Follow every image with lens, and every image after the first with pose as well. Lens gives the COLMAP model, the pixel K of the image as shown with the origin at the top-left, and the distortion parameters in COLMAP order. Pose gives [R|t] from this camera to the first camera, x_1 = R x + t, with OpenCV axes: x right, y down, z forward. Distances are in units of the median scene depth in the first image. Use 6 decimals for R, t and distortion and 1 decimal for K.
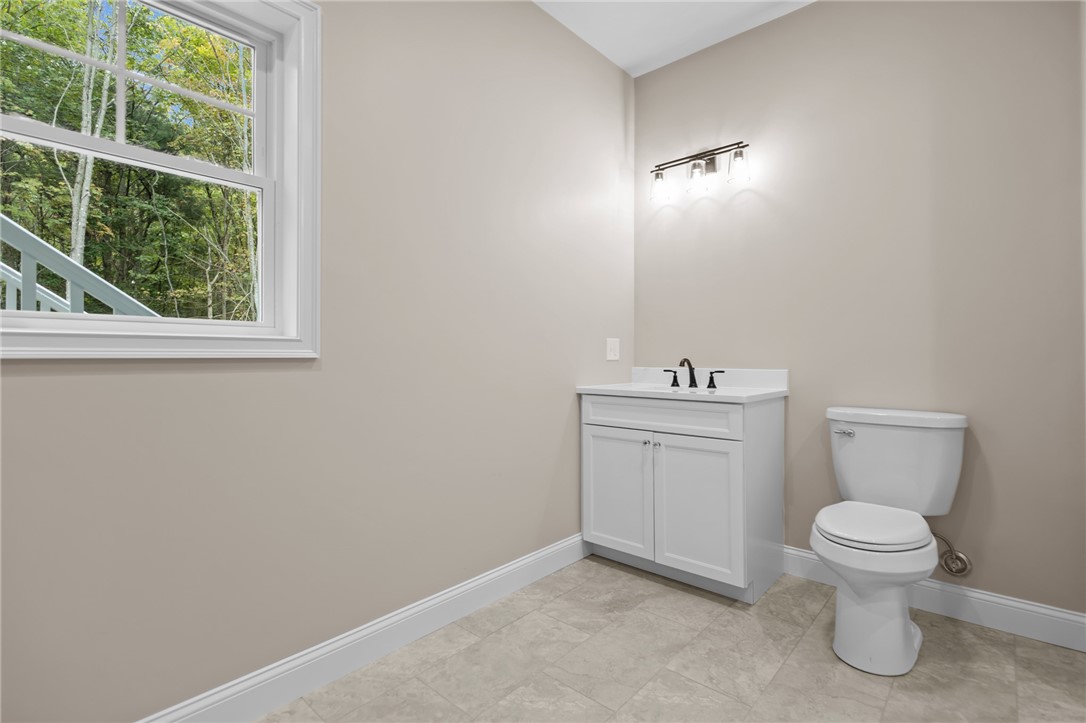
lens RADIAL K [[502.6, 0, 541.1], [0, 502.6, 354.1], [0, 0, 1]] dist [0.002751, -0.000822]
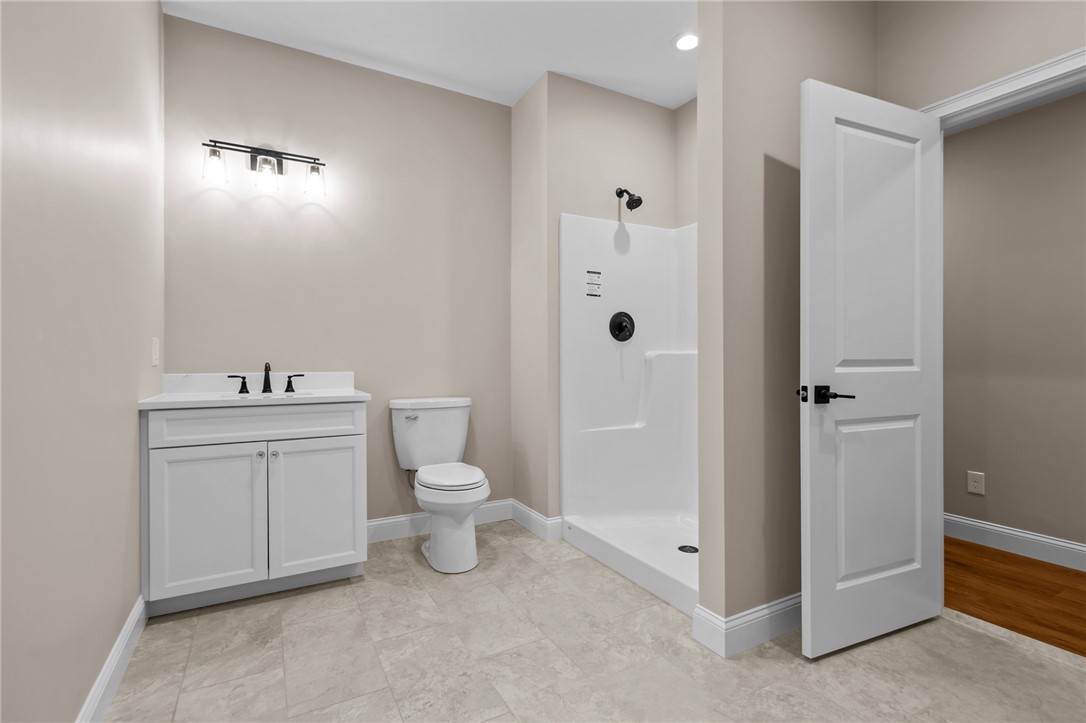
lens RADIAL K [[503.3, 0, 546.8], [0, 503.3, 361.4], [0, 0, 1]] dist [0.005040, -0.000028]
pose [[0.332668, -0.005709, 0.943027, -0.495136], [-0.005605, 0.999952, 0.008031, -0.004710], [-0.943027, -0.007958, 0.332620, 0.203139]]
